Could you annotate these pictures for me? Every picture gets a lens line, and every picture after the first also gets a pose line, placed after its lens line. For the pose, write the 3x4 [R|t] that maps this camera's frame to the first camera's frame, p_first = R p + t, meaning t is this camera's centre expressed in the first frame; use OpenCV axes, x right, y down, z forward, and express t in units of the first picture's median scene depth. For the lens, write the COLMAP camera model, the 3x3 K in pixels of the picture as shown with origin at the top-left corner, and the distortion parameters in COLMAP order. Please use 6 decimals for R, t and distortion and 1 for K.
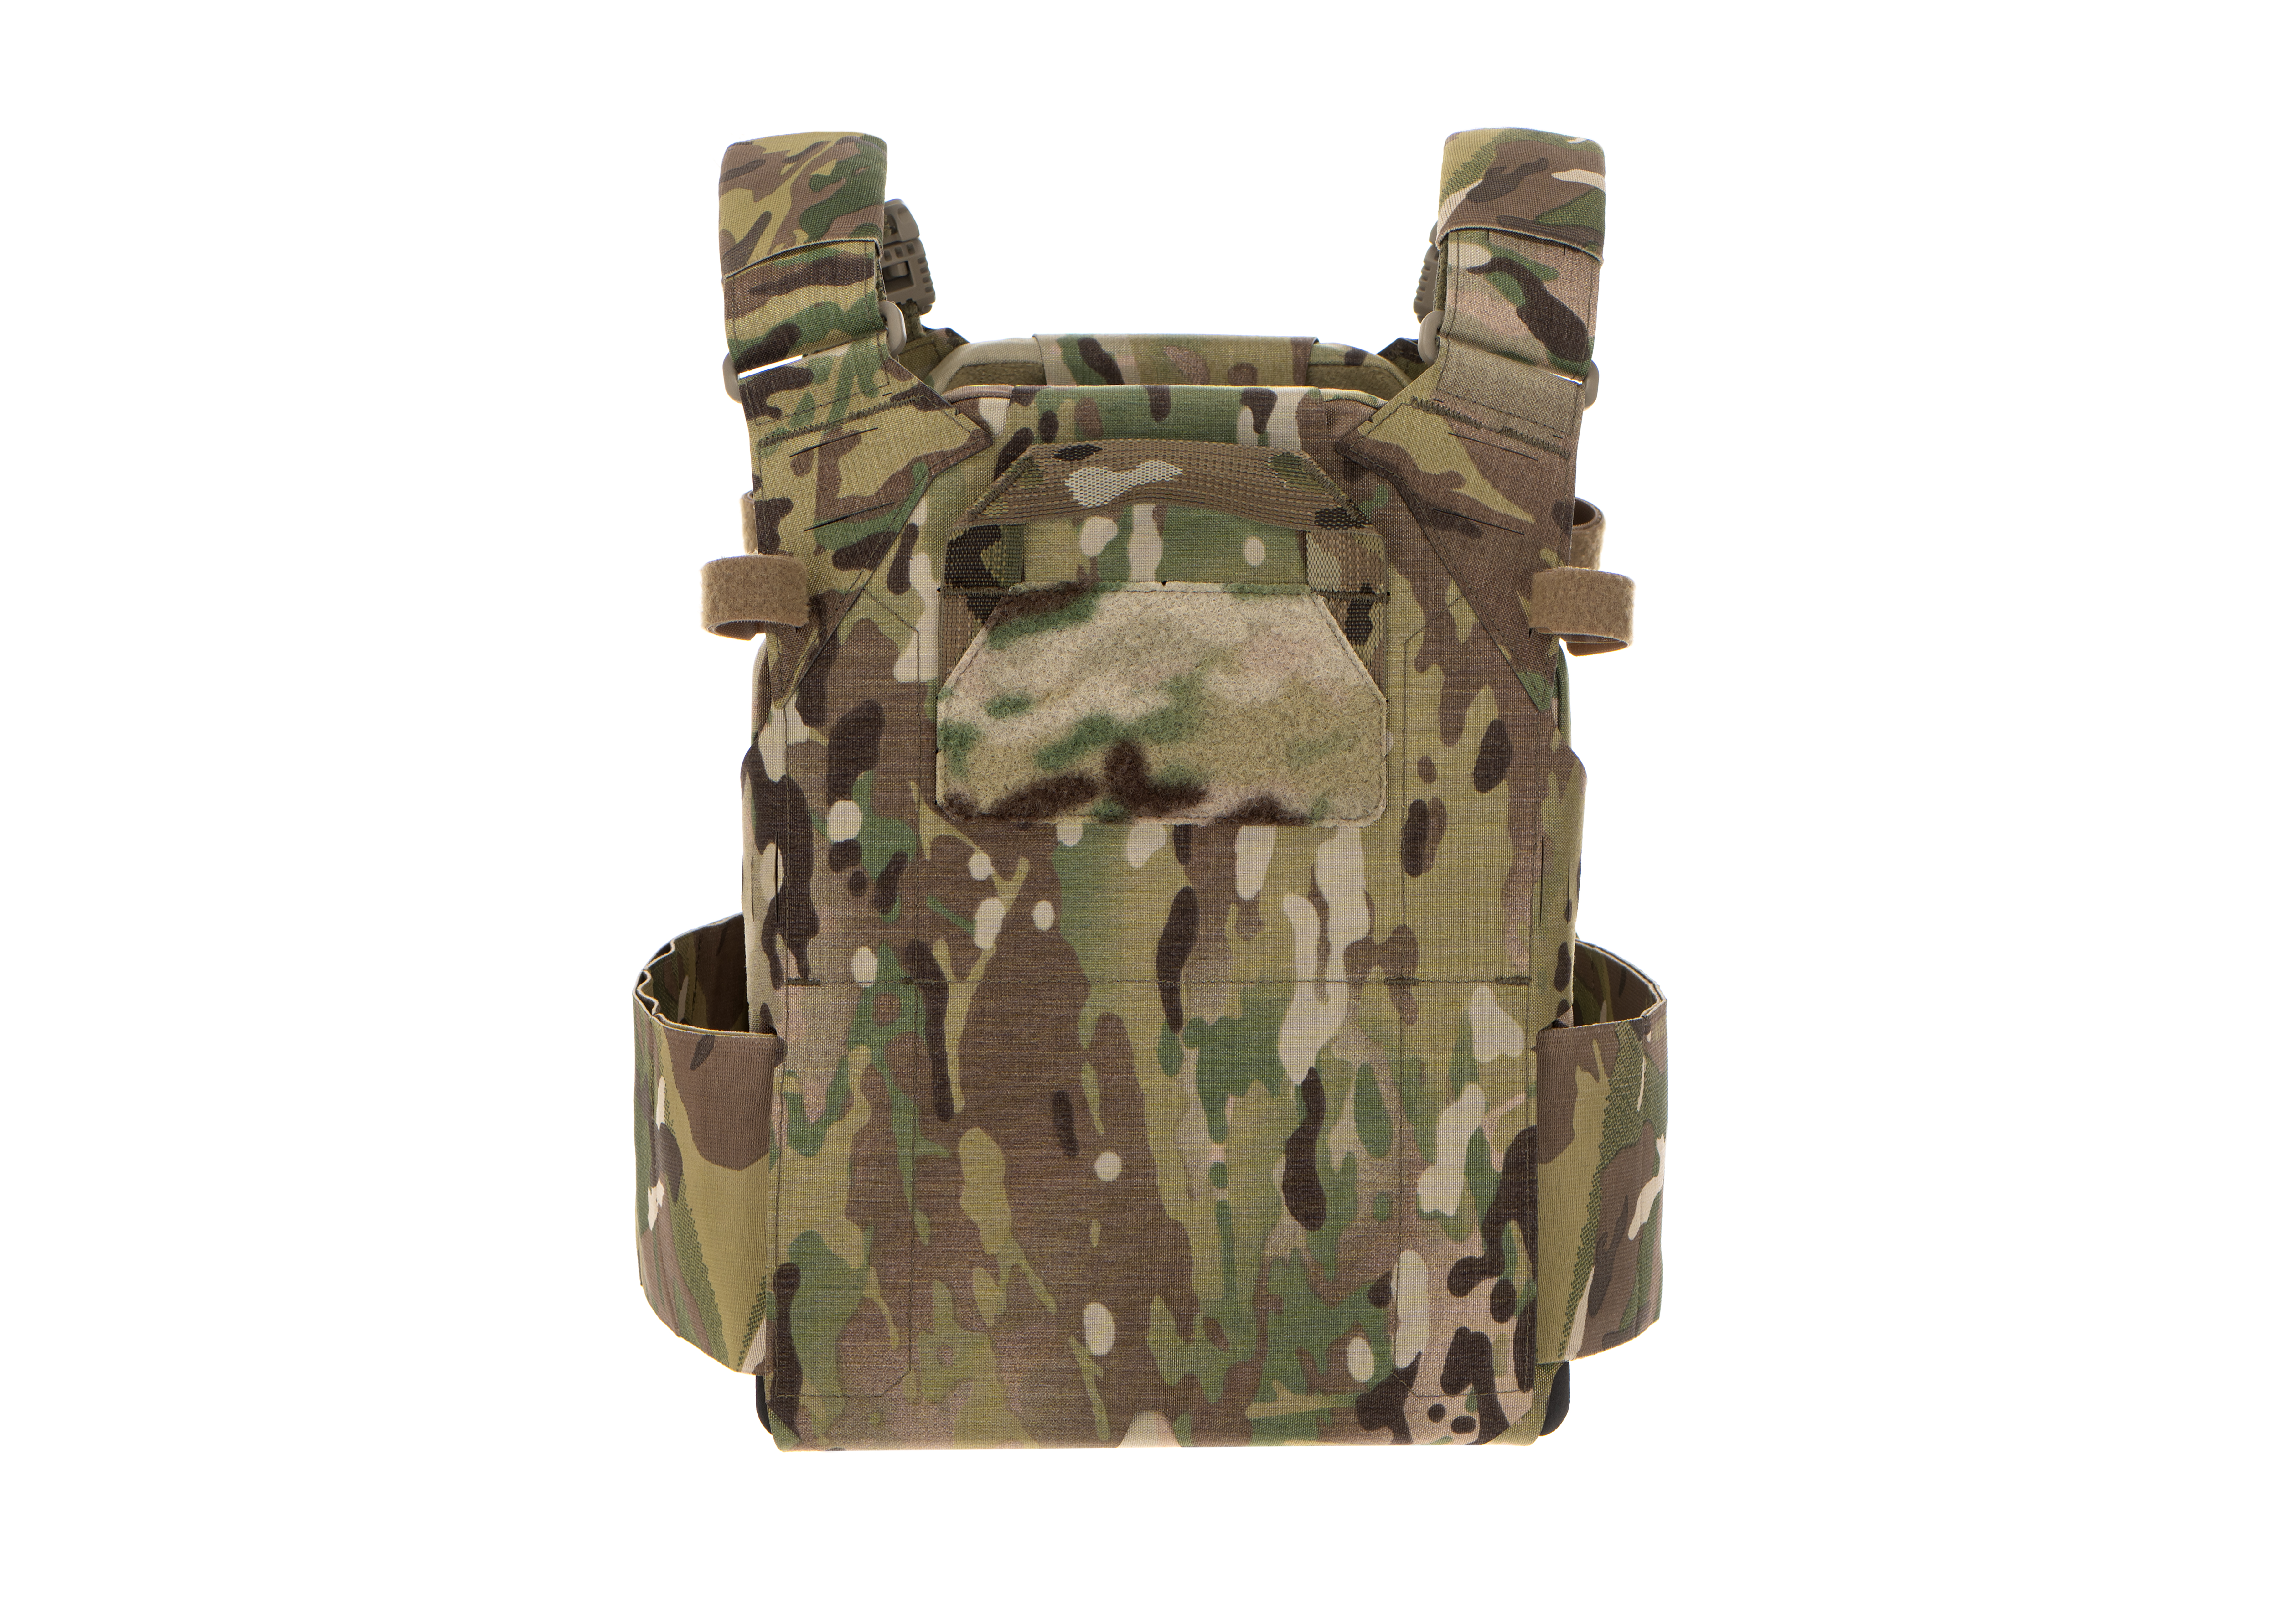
lens RADIAL K [[10009.7, 0, 1148.0], [0, 10009.7, 803.5], [0, 0, 1]] dist [0.014247, -0.818168]
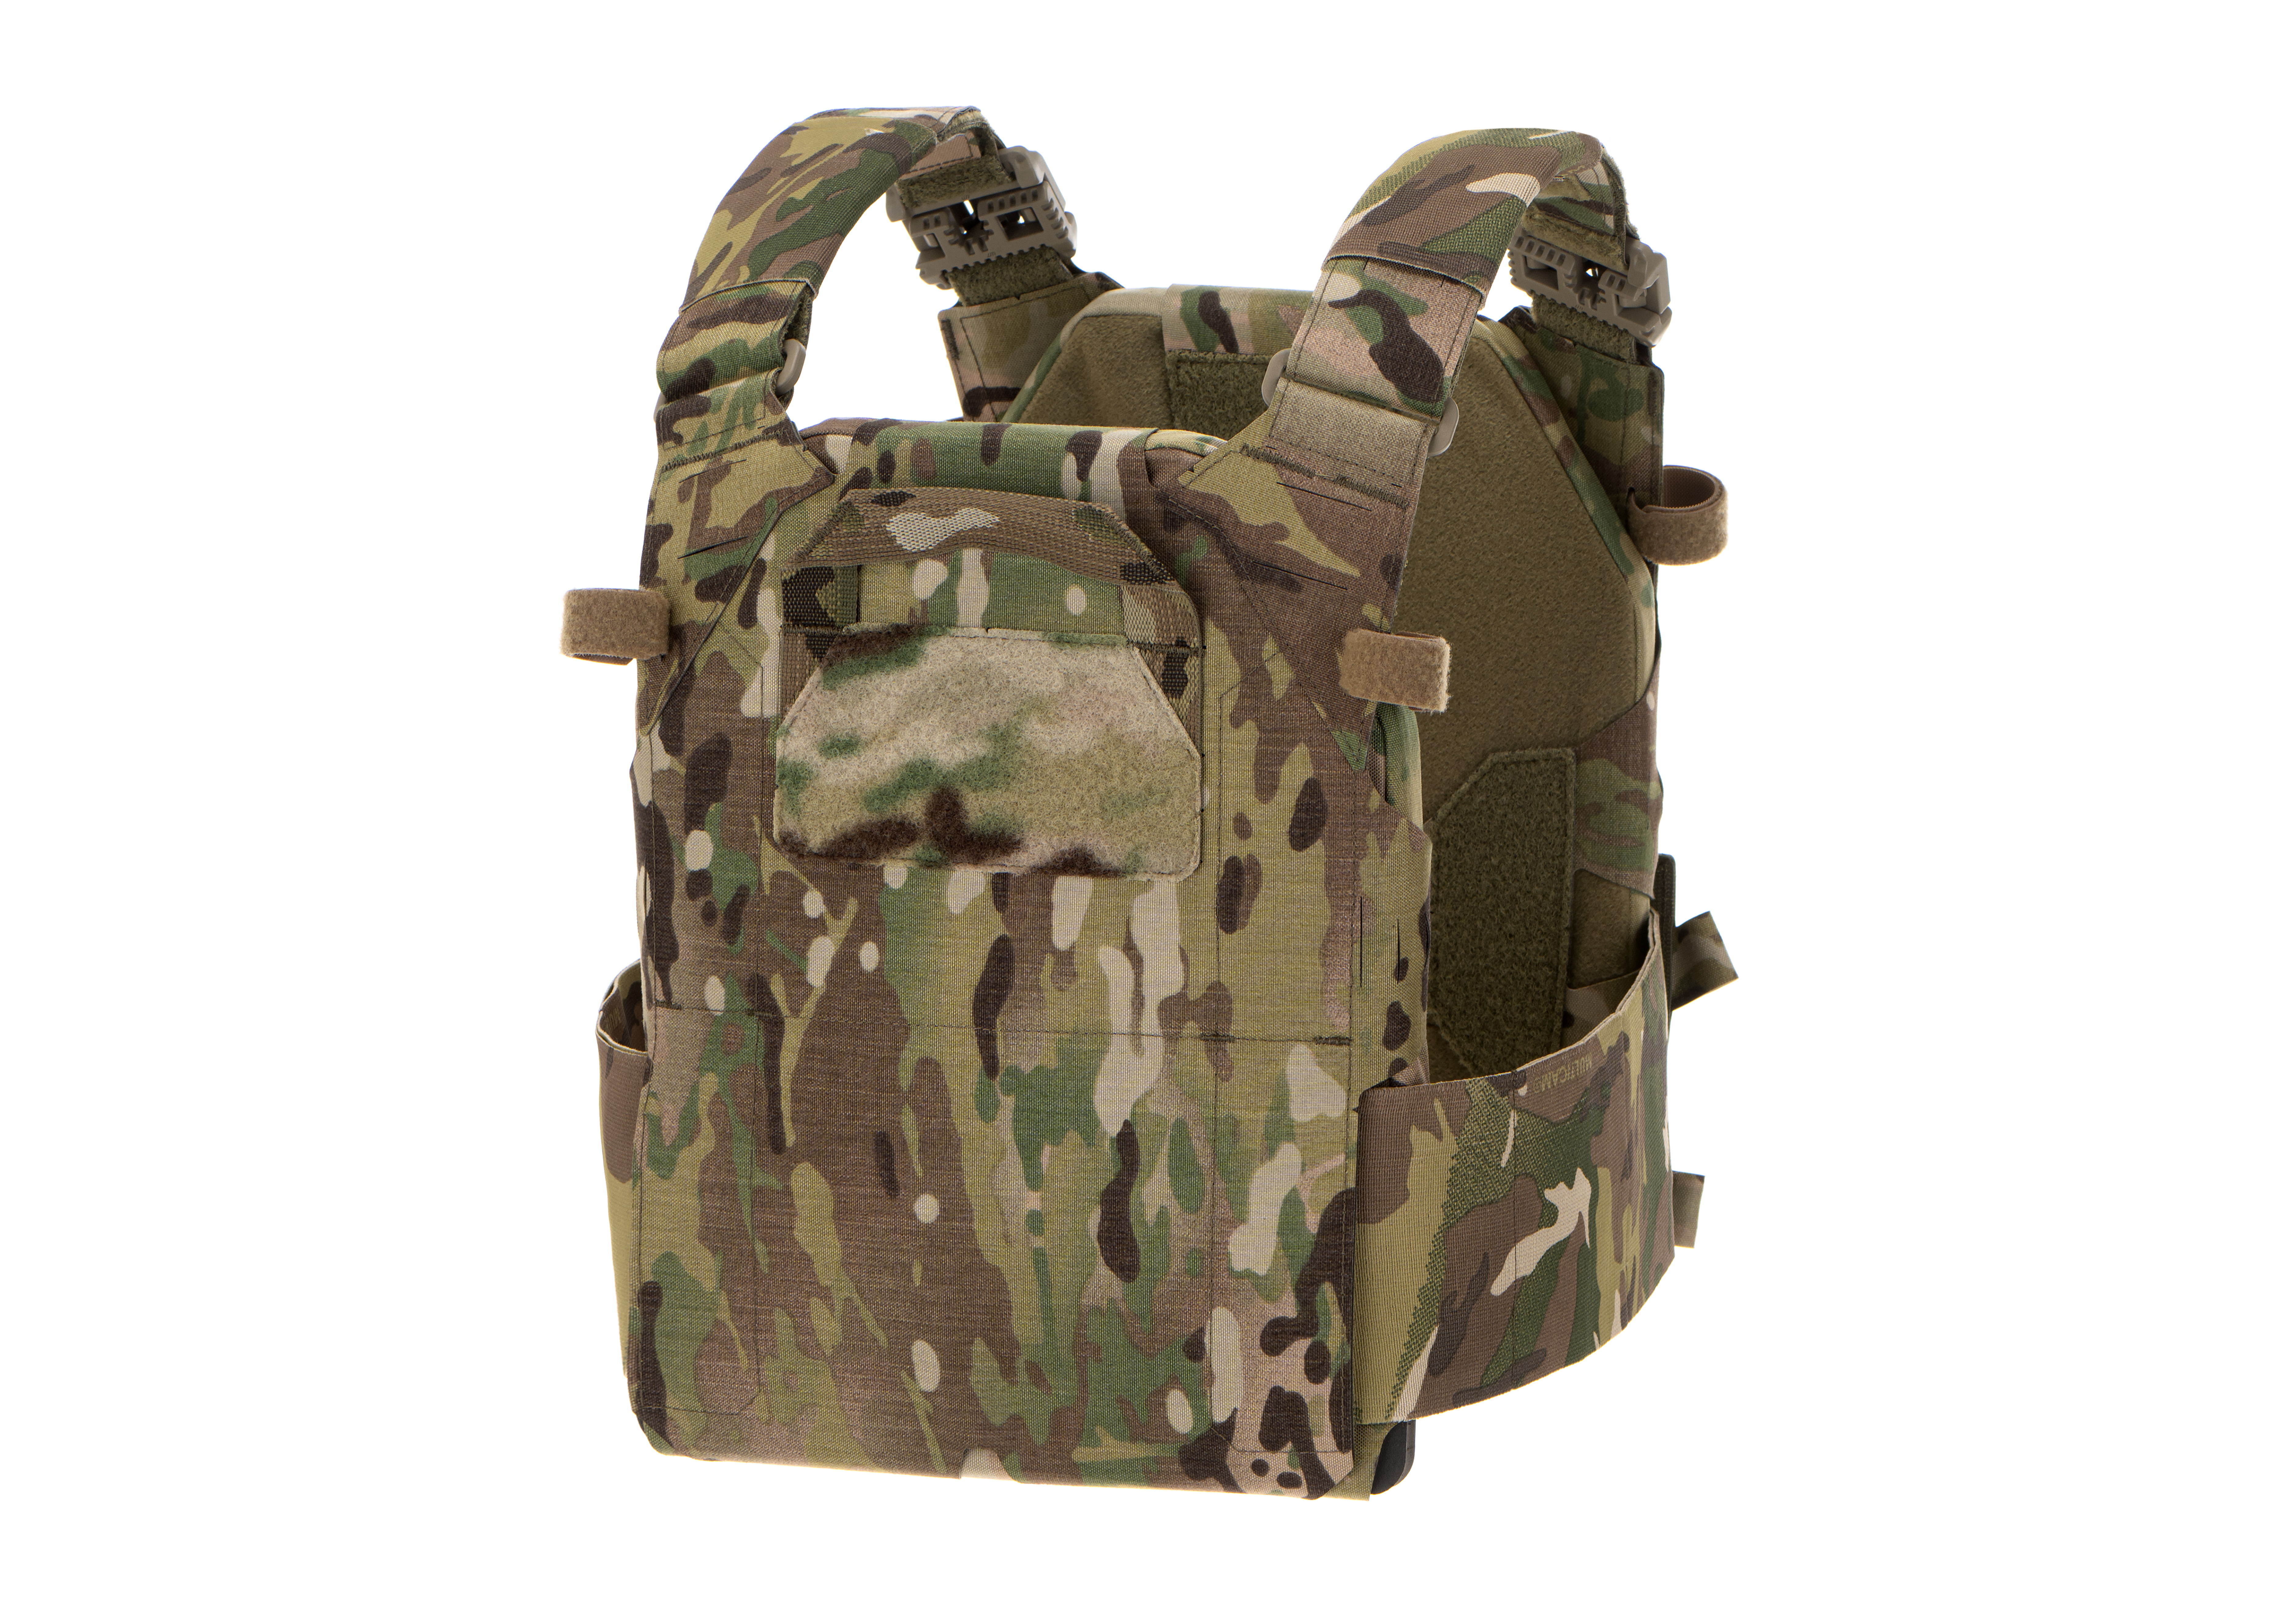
lens RADIAL K [[10010.3, 0, 1148.0], [0, 10010.3, 803.5], [0, 0, 1]] dist [0.014247, -0.818168]
pose [[0.920061, 0.048690, -0.388738, 0.402737], [-0.004509, 0.993497, 0.113765, -0.117764], [0.391749, -0.102918, 0.914298, 0.095965]]
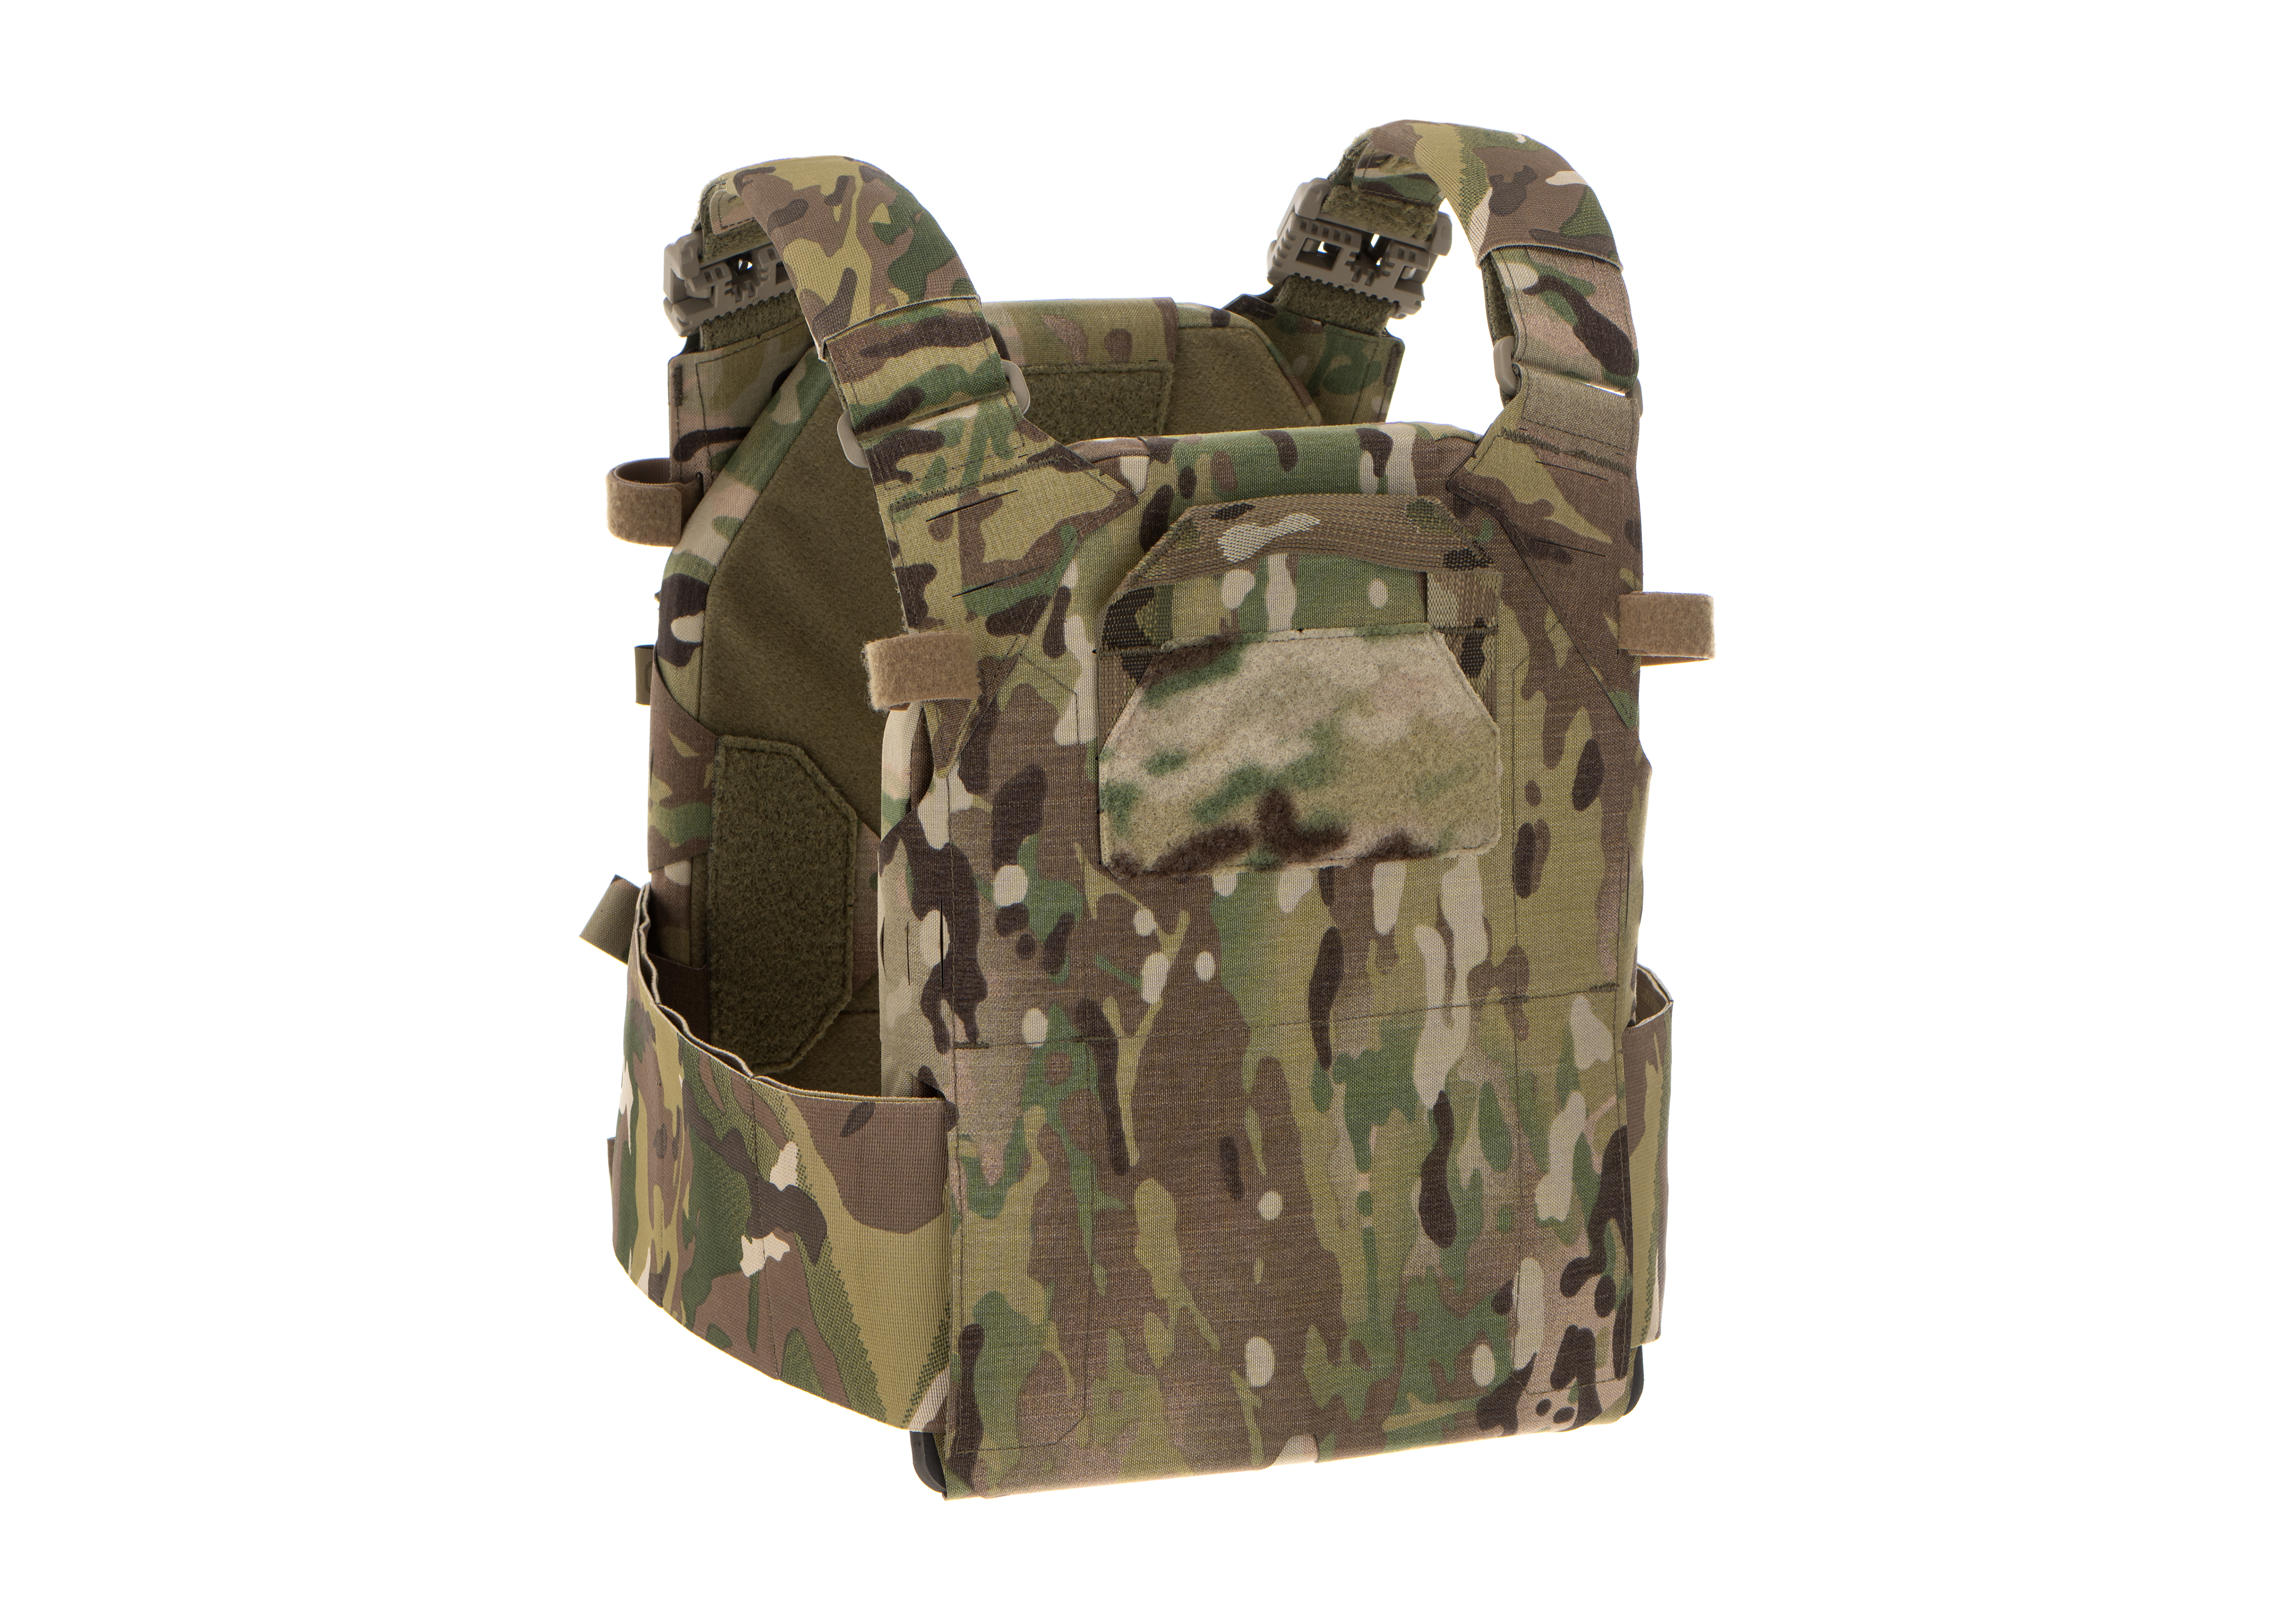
lens RADIAL K [[10010.3, 0, 1148.0], [0, 10010.3, 803.5], [0, 0, 1]] dist [0.014247, -0.818168]
pose [[0.932867, -0.067489, 0.353843, -0.372366], [0.025446, 0.992185, 0.122155, -0.128777], [-0.359322, -0.104950, 0.927294, 0.063163]]
